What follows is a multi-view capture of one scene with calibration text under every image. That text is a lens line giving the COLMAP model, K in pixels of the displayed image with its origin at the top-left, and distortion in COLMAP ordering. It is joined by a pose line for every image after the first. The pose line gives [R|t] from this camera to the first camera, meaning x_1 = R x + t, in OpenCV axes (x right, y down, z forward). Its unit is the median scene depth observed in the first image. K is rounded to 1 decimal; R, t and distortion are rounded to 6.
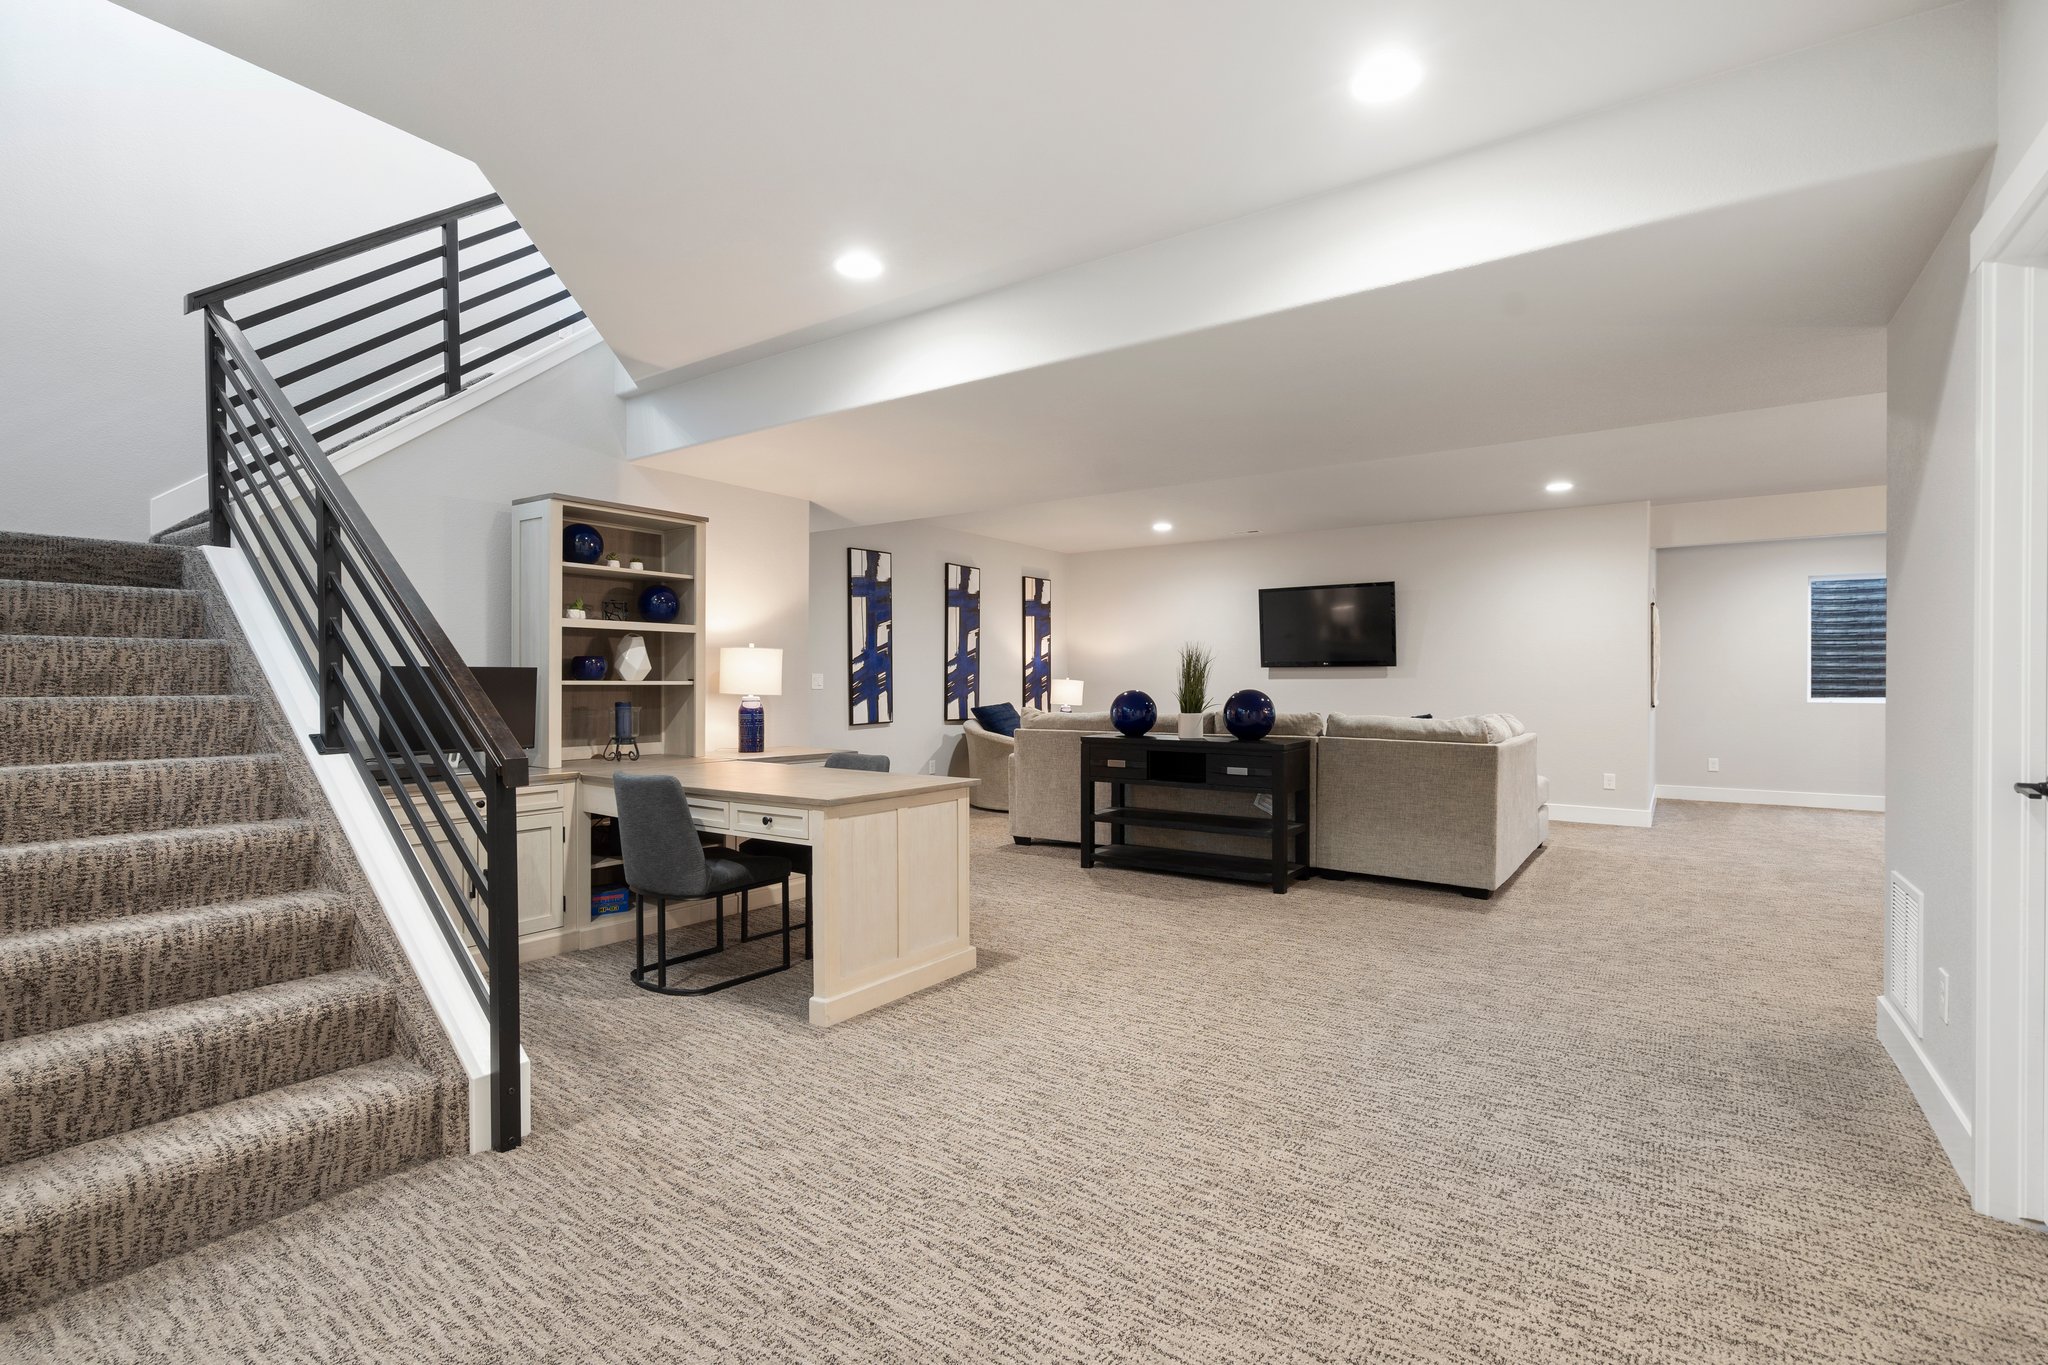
lens RADIAL K [[948.4, 0, 1042.0], [0, 948.4, 677.6], [0, 0, 1]] dist [-0.007144, 0.002012]
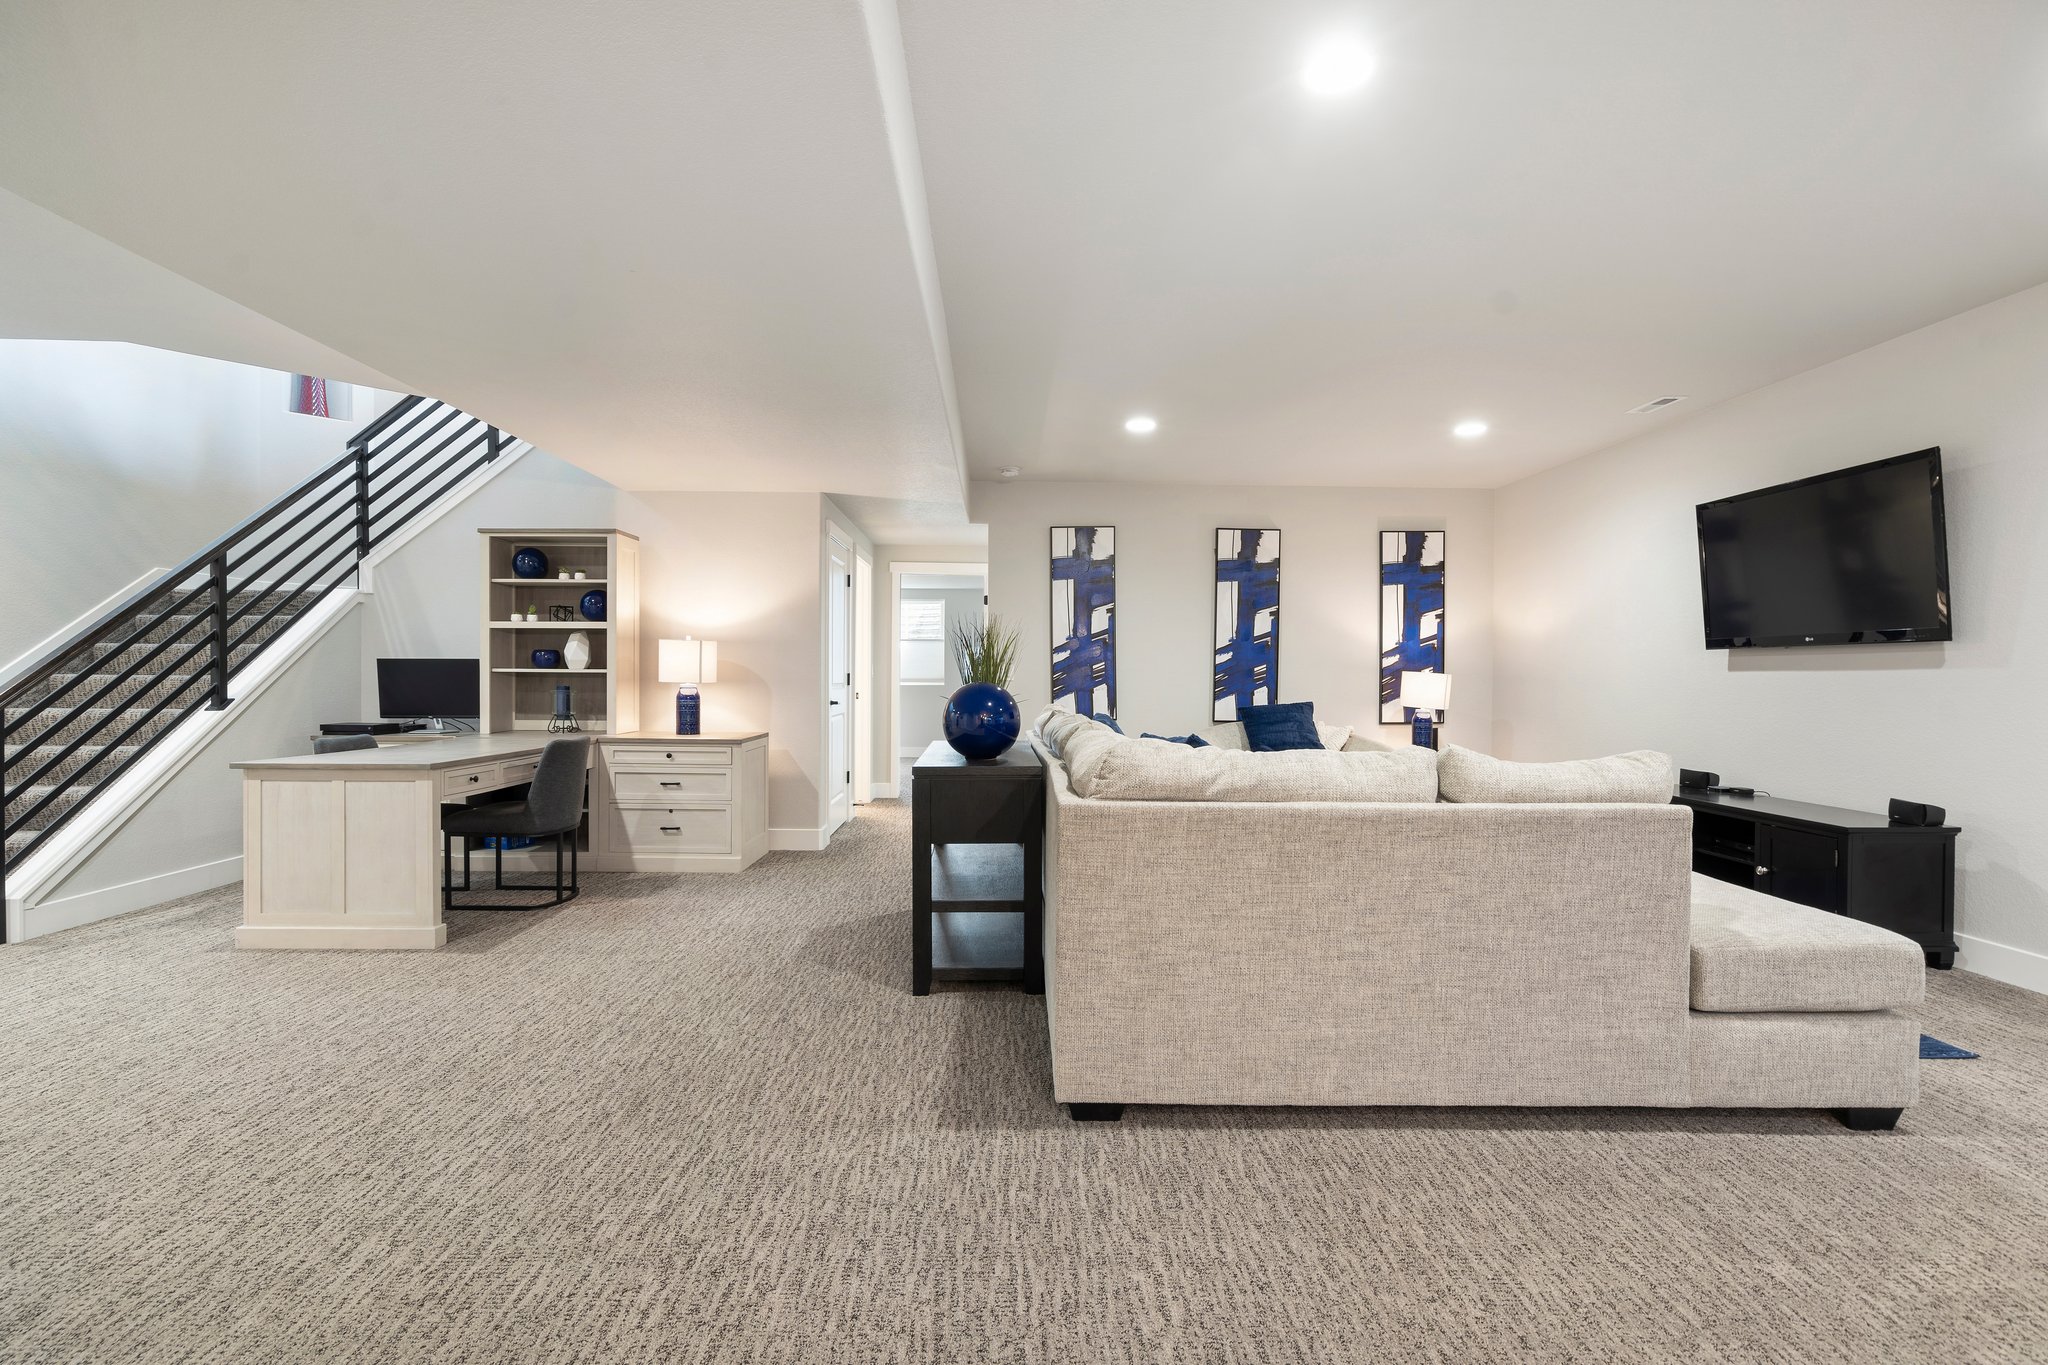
lens RADIAL K [[948.4, 0, 1004.4], [0, 948.4, 682.8], [0, 0, 1]] dist [-0.007144, 0.002012]
pose [[0.573723, 0.010985, -0.818976, 0.506628], [-0.002188, 0.999927, 0.011880, 0.003022], [0.819047, -0.005024, 0.573705, 0.418204]]
